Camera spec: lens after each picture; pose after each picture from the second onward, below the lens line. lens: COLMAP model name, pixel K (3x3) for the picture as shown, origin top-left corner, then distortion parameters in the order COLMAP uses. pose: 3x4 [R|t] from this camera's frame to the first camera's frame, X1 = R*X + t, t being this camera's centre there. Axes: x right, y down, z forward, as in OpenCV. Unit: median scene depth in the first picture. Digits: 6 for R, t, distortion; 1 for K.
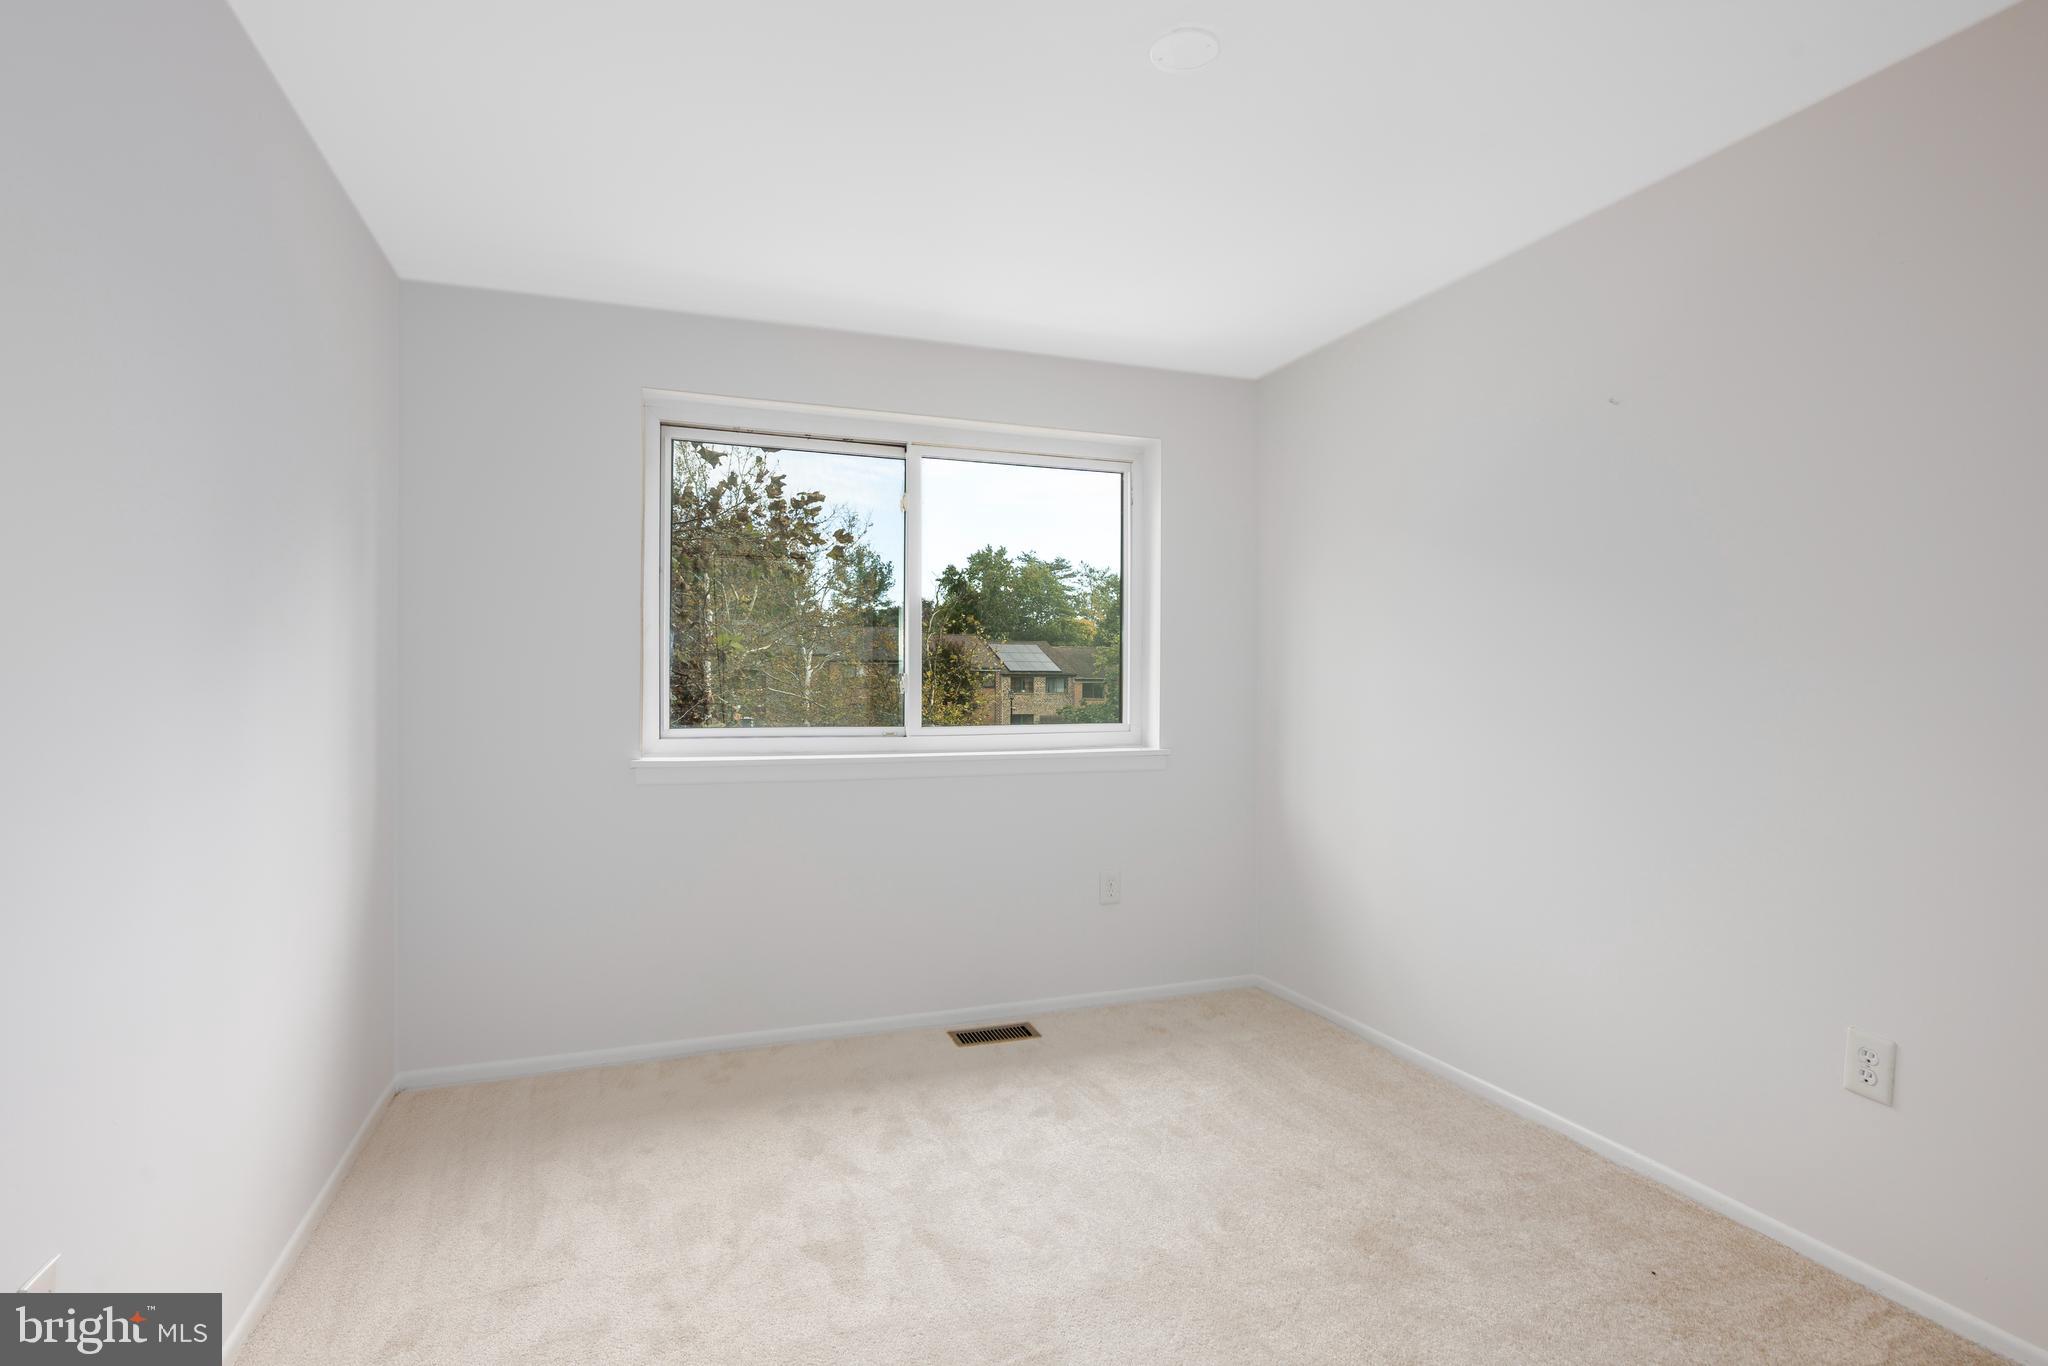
lens RADIAL K [[984.1, 0, 1024.0], [0, 984.1, 683.0], [0, 0, 1]] dist [0.002641, 0.000585]
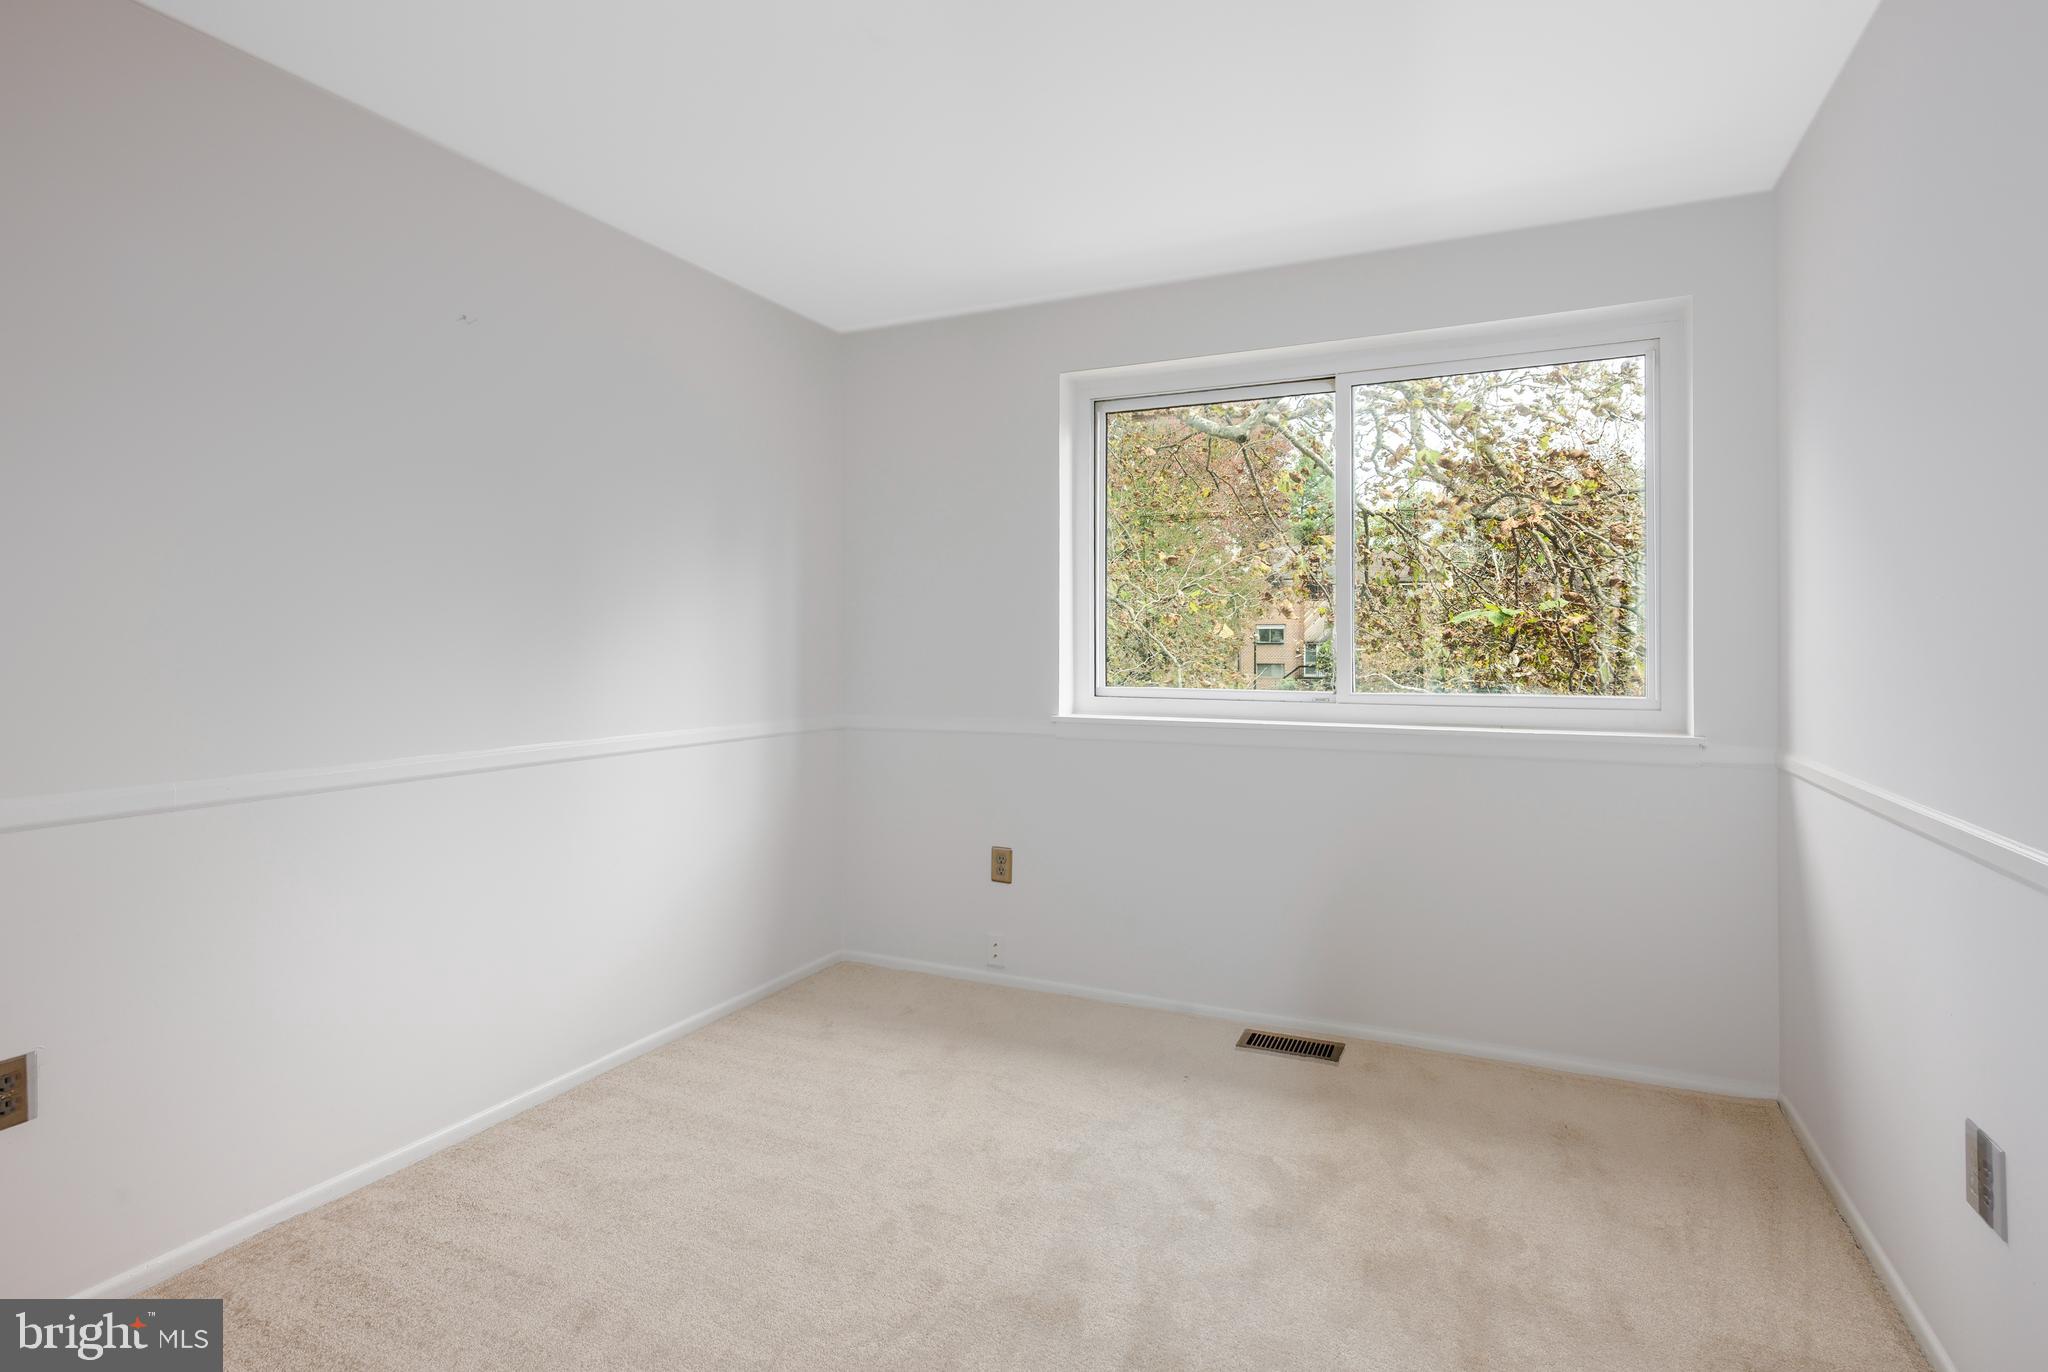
lens RADIAL K [[1052.9, 0, 1020.7], [0, 1052.9, 641.4], [0, 0, 1]] dist [0.000383, -0.000352]
pose [[0.697943, -0.005086, -0.716135, 0.360235], [0.005084, 0.999985, -0.002147, -0.001979], [0.716135, -0.002142, 0.697959, 0.137267]]
